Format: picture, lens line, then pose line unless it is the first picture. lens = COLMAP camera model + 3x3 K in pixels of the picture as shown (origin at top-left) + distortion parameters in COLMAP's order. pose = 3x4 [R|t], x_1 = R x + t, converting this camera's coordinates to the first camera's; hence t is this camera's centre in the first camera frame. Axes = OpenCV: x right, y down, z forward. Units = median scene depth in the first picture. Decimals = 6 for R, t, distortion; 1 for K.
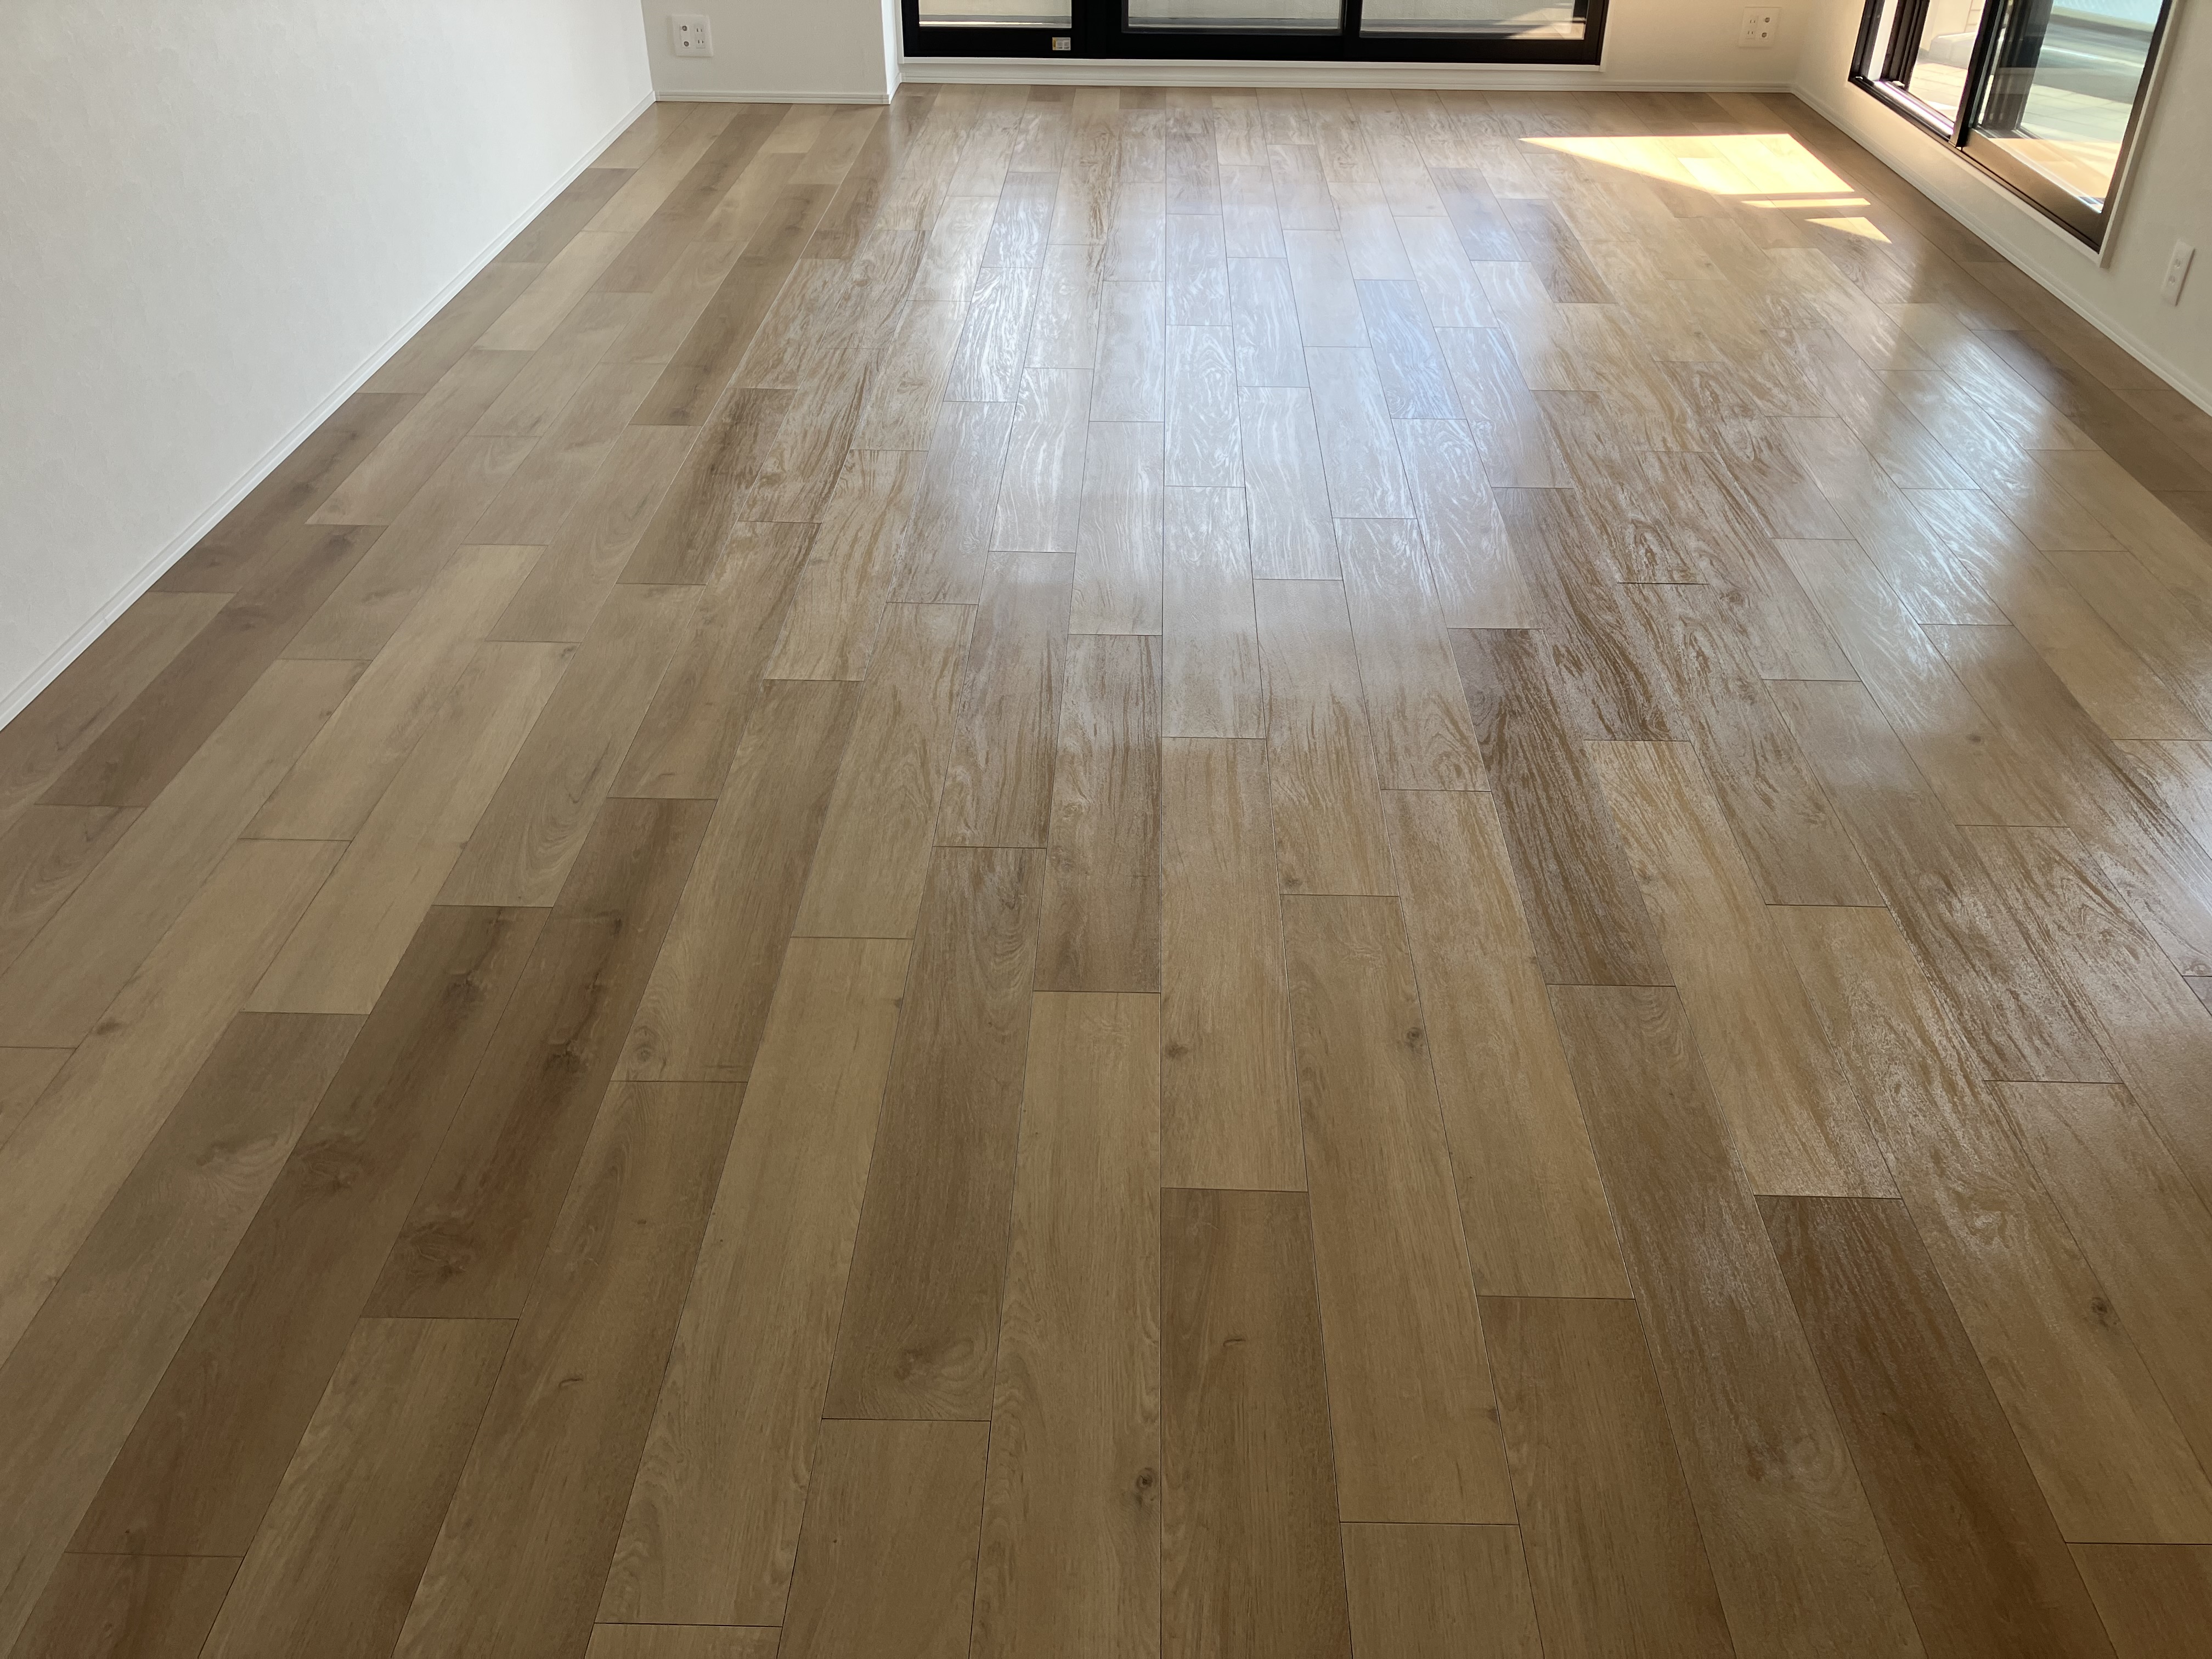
lens RADIAL K [[1802.7, 0, 1106.0], [0, 1802.7, 829.5], [0, 0, 1]] dist [0.011974, 0.009439]
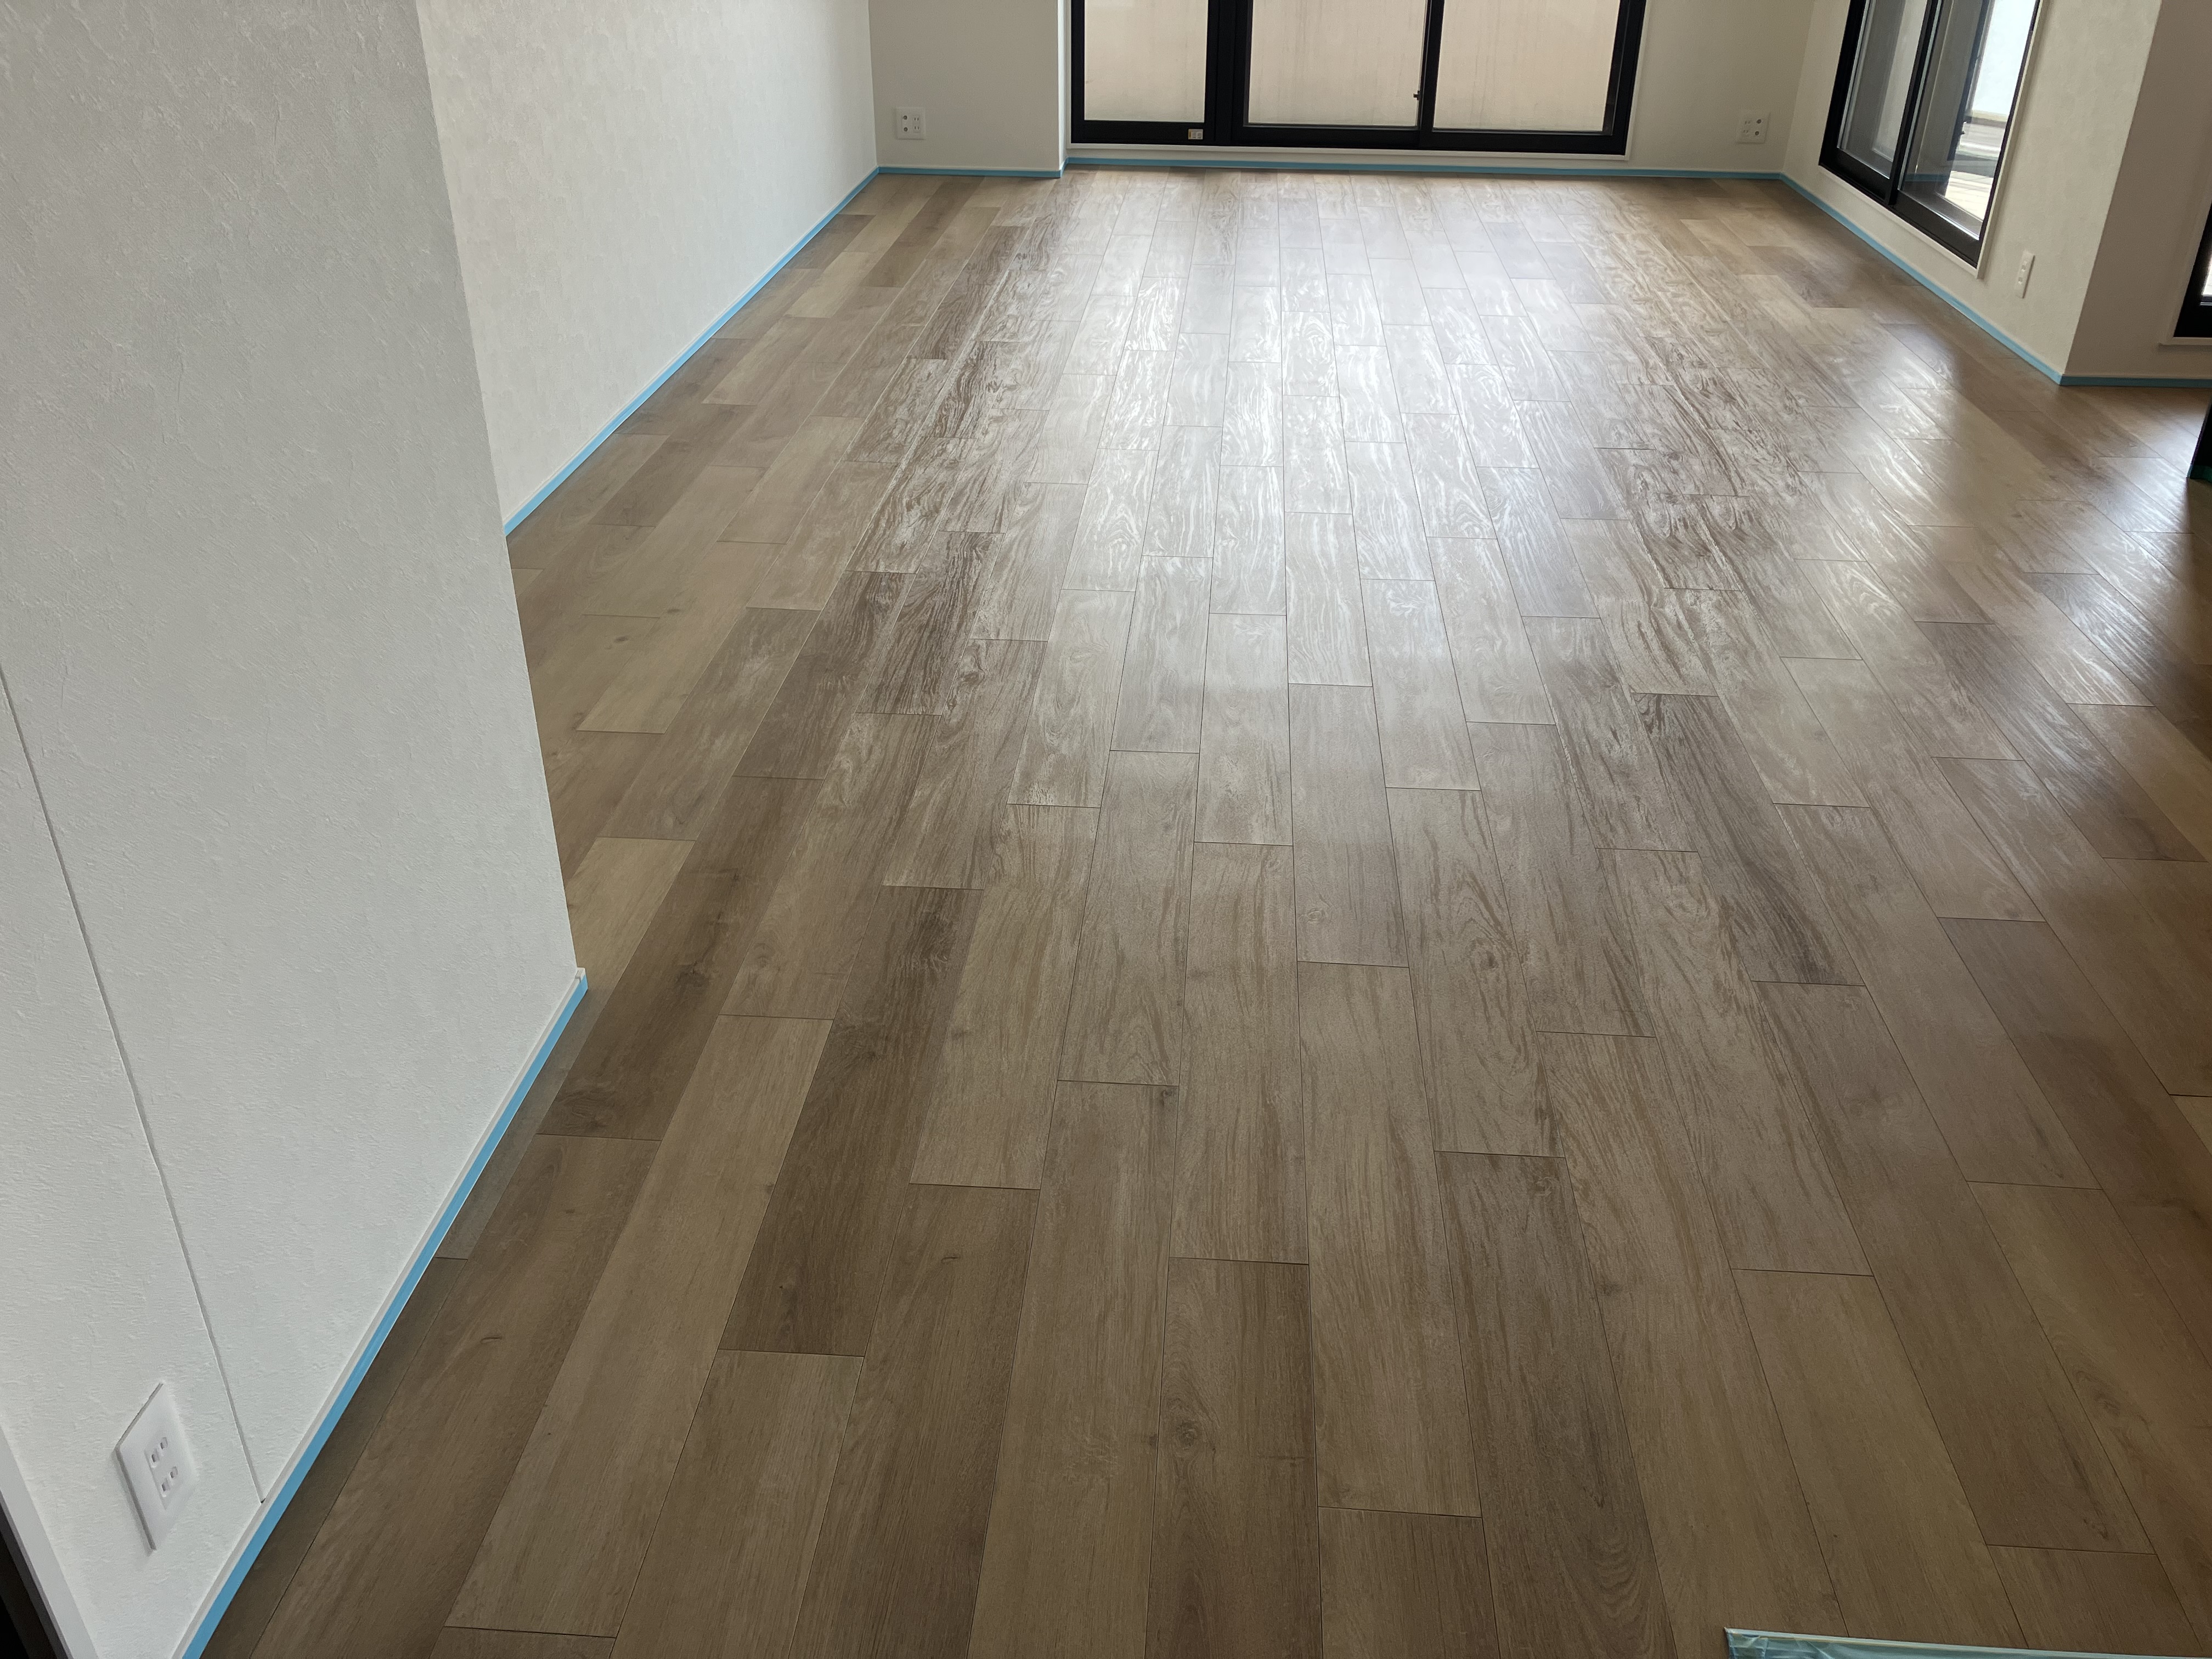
lens RADIAL K [[1794.6, 0, 1106.0], [0, 1794.6, 829.5], [0, 0, 1]] dist [0.017463, 0.012130]
pose [[0.998797, 0.026984, -0.040948, -0.035922], [-0.029887, 0.996956, -0.072013, 0.231134], [0.038880, 0.073150, 0.996563, -0.360348]]
